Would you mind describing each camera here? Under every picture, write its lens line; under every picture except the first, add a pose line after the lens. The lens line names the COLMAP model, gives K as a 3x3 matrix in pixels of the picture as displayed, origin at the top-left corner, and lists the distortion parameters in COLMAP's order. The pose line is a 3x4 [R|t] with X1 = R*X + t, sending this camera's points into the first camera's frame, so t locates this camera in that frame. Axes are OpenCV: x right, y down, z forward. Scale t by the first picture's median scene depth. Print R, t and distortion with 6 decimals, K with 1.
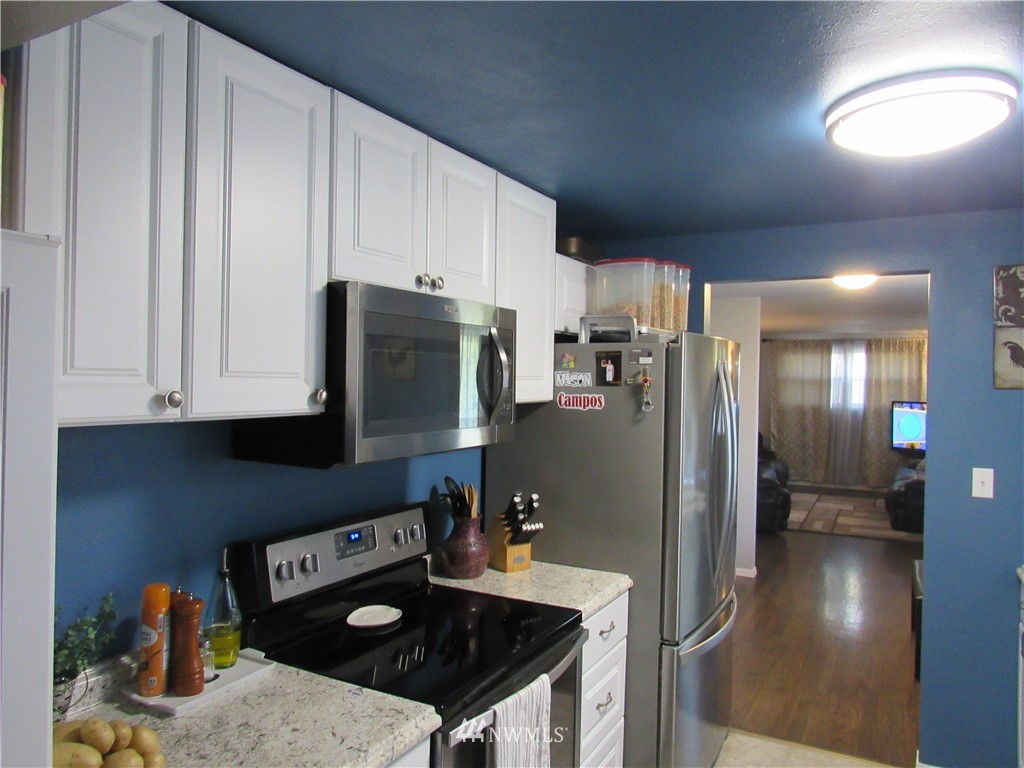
lens RADIAL K [[743.3, 0, 510.0], [0, 743.3, 385.3], [0, 0, 1]] dist [-0.022553, 0.005327]
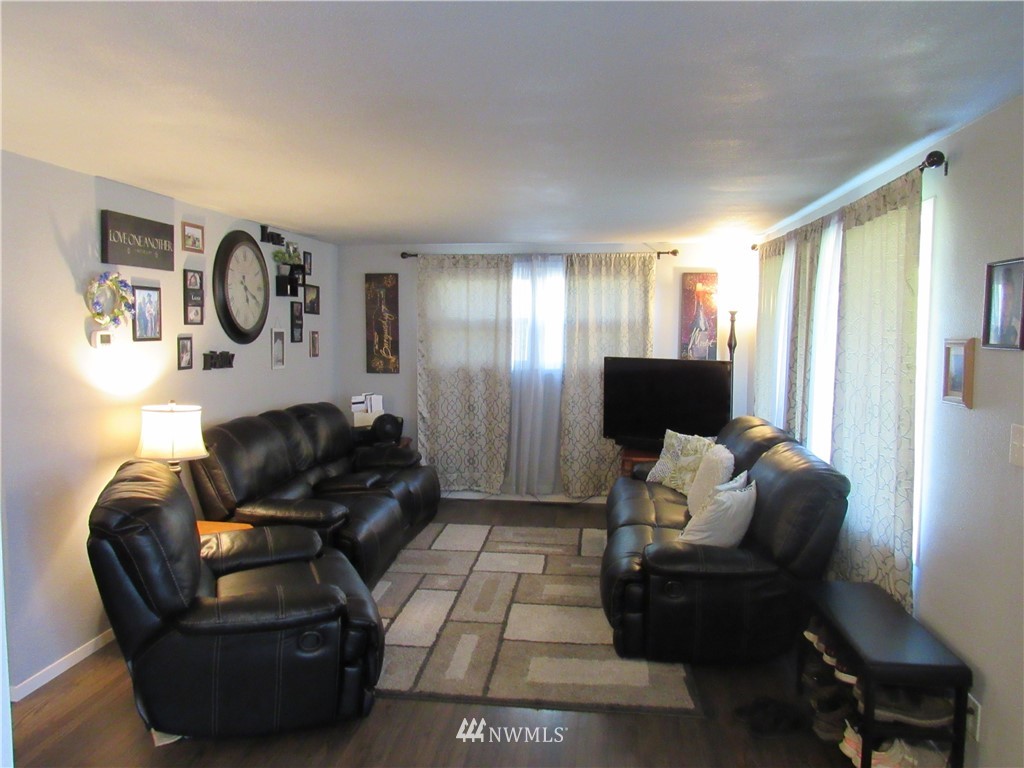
lens RADIAL K [[743.3, 0, 512.6], [0, 743.3, 380.8], [0, 0, 1]] dist [-0.022553, 0.005327]
pose [[0.931754, -0.034299, 0.361467, 0.222898], [0.009773, 0.997537, 0.069462, -0.001989], [-0.362959, -0.061189, 0.929794, 0.454360]]
